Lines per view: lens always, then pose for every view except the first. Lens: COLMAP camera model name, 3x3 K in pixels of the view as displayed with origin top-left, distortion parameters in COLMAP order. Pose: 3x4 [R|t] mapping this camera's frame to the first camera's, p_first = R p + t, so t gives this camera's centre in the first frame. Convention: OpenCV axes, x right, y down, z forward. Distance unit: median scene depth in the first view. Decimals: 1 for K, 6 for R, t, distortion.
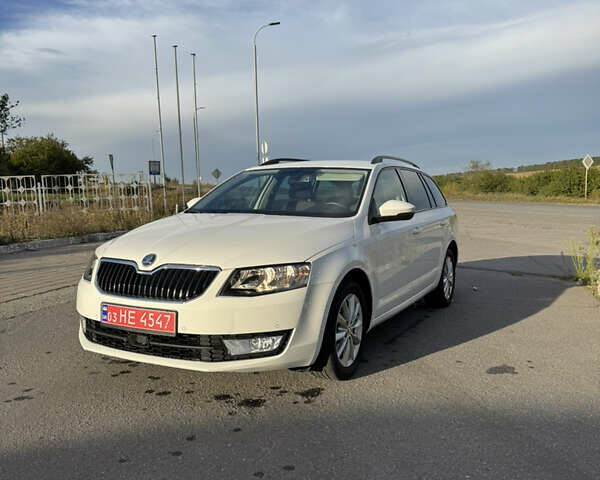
lens RADIAL K [[561.8, 0, 300.0], [0, 561.8, 240.0], [0, 0, 1]] dist [0.166836, -0.368051]
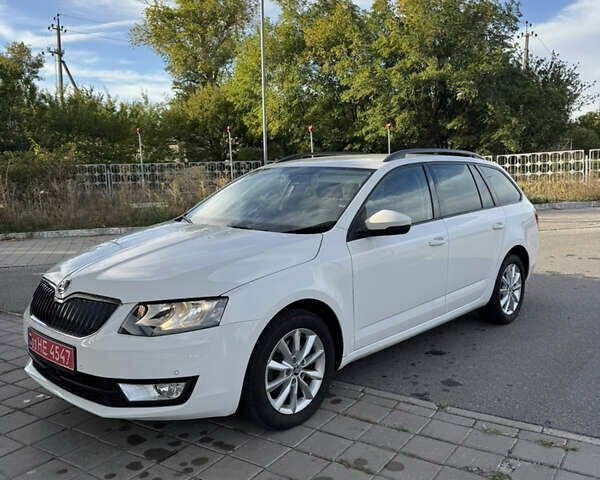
lens RADIAL K [[561.8, 0, 300.0], [0, 561.8, 240.0], [0, 0, 1]] dist [0.166836, -0.368051]
pose [[0.964300, 0.020324, -0.264030, 0.336120], [-0.006997, 0.998658, 0.051319, -0.087257], [0.264719, -0.047640, 0.963148, 0.204315]]
